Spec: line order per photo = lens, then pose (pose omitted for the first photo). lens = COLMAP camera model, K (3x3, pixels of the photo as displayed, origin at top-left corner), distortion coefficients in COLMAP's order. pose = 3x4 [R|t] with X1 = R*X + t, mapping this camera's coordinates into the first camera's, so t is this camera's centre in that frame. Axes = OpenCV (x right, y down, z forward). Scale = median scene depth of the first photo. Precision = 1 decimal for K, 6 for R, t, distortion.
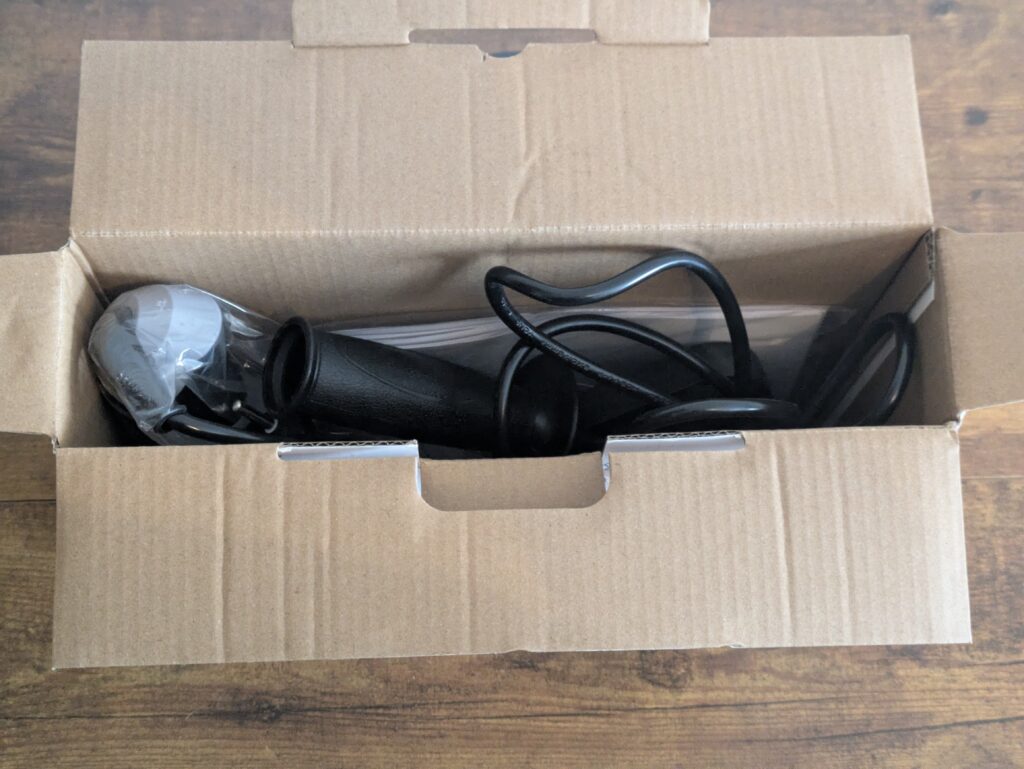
lens RADIAL K [[1472.5, 0, 527.5], [0, 1472.5, 392.1], [0, 0, 1]] dist [0.029838, 0.000000]
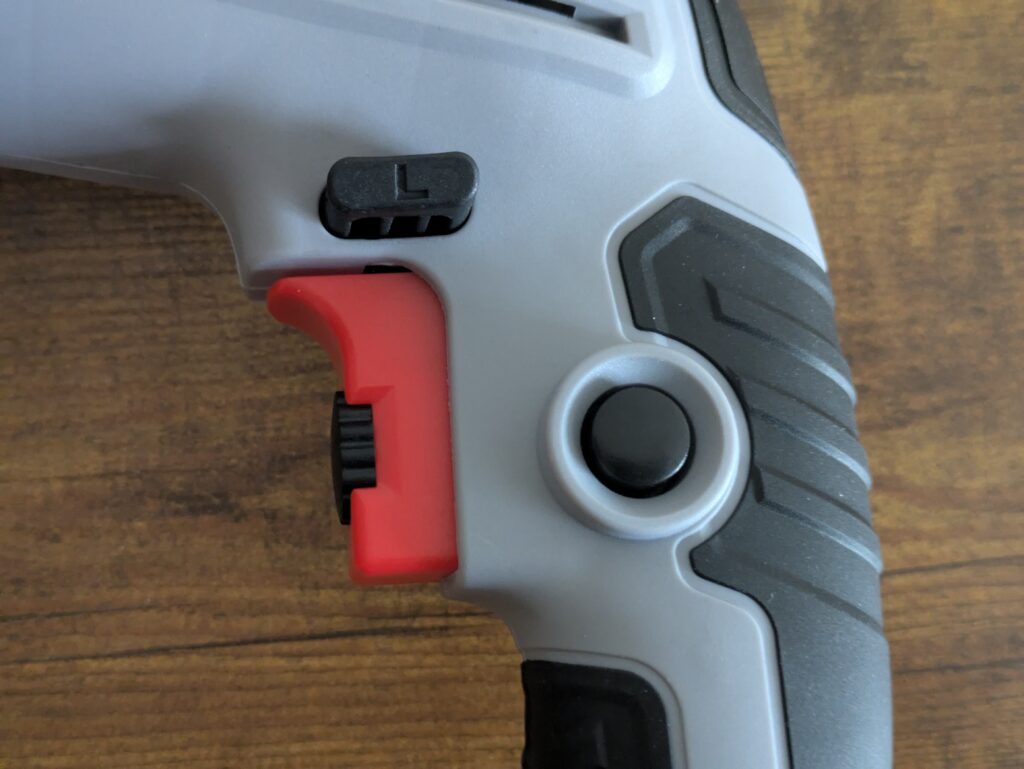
lens RADIAL K [[1472.5, 0, 509.9], [0, 1472.5, 381.3], [0, 0, 1]] dist [0.029838, 0.000000]
pose [[0.999225, -0.039128, 0.004291, 0.071654], [0.035344, 0.939850, 0.339755, 0.040158], [-0.017327, -0.339340, 0.940504, 0.680569]]
